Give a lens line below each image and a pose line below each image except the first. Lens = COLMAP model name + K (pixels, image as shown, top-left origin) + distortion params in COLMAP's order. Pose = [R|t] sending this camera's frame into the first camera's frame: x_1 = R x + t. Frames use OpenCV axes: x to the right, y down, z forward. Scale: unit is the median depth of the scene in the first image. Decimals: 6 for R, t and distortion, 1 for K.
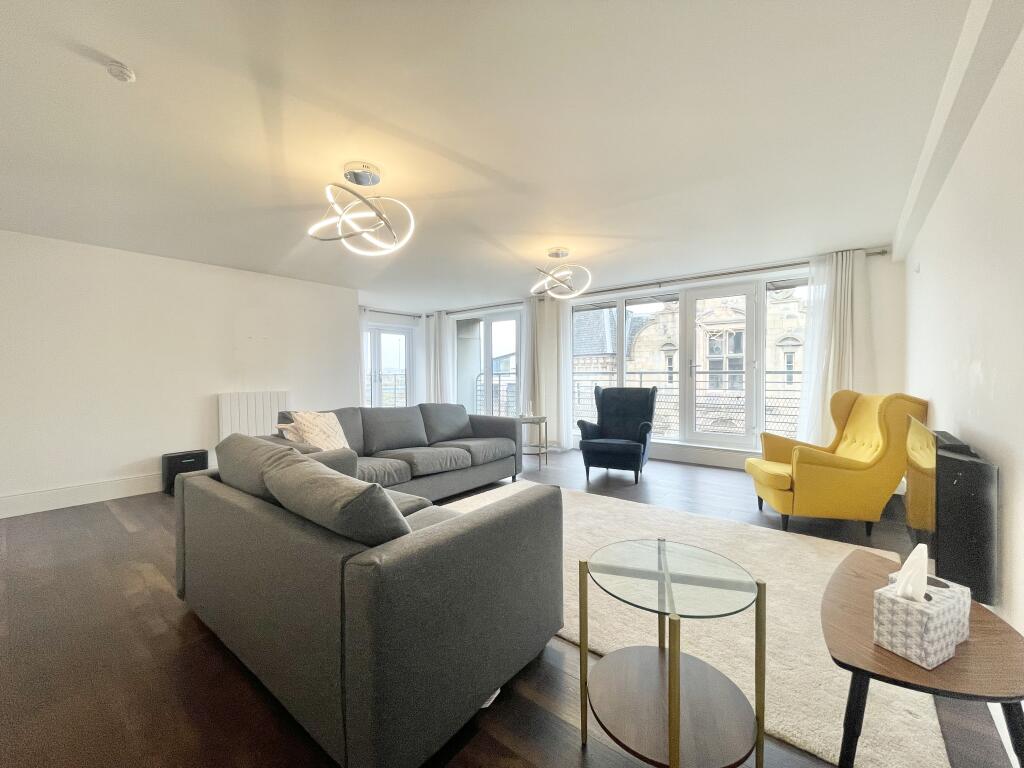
lens RADIAL K [[418.0, 0, 510.1], [0, 418.0, 382.5], [0, 0, 1]] dist [-0.000794, -0.000204]
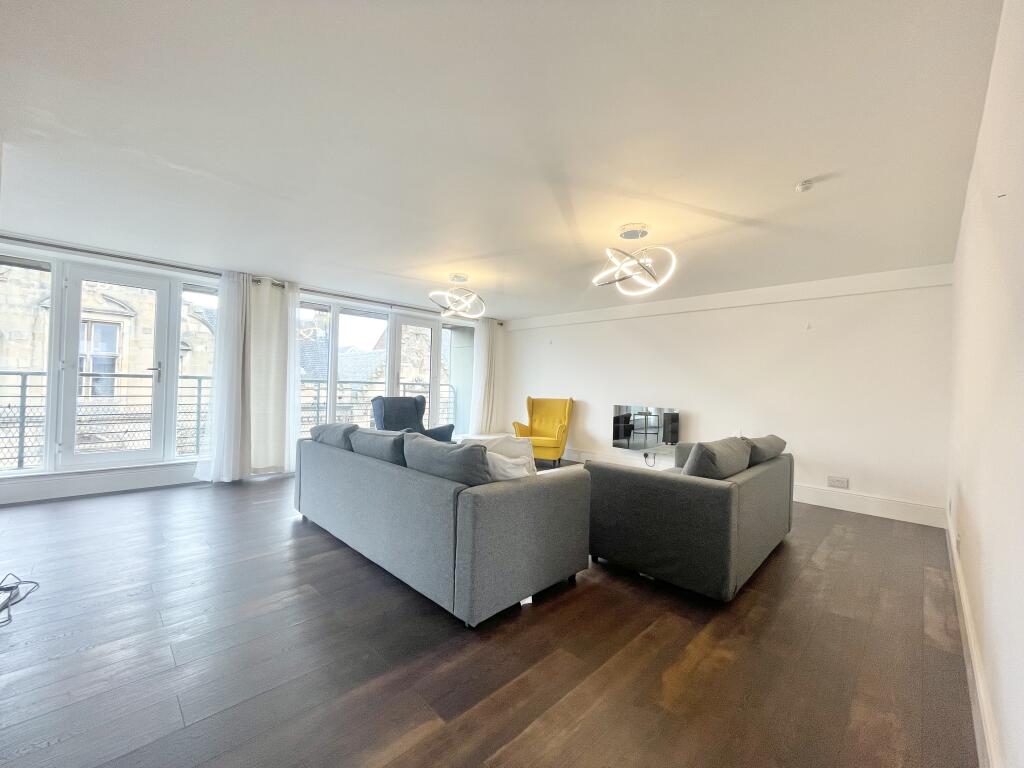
lens RADIAL K [[418.0, 0, 510.1], [0, 418.0, 382.5], [0, 0, 1]] dist [-0.000794, -0.000204]
pose [[0.098627, 0.016215, 0.994992, -0.487057], [-0.006373, 0.999857, -0.015663, -0.005910], [-0.995104, -0.004796, 0.098716, 0.369183]]
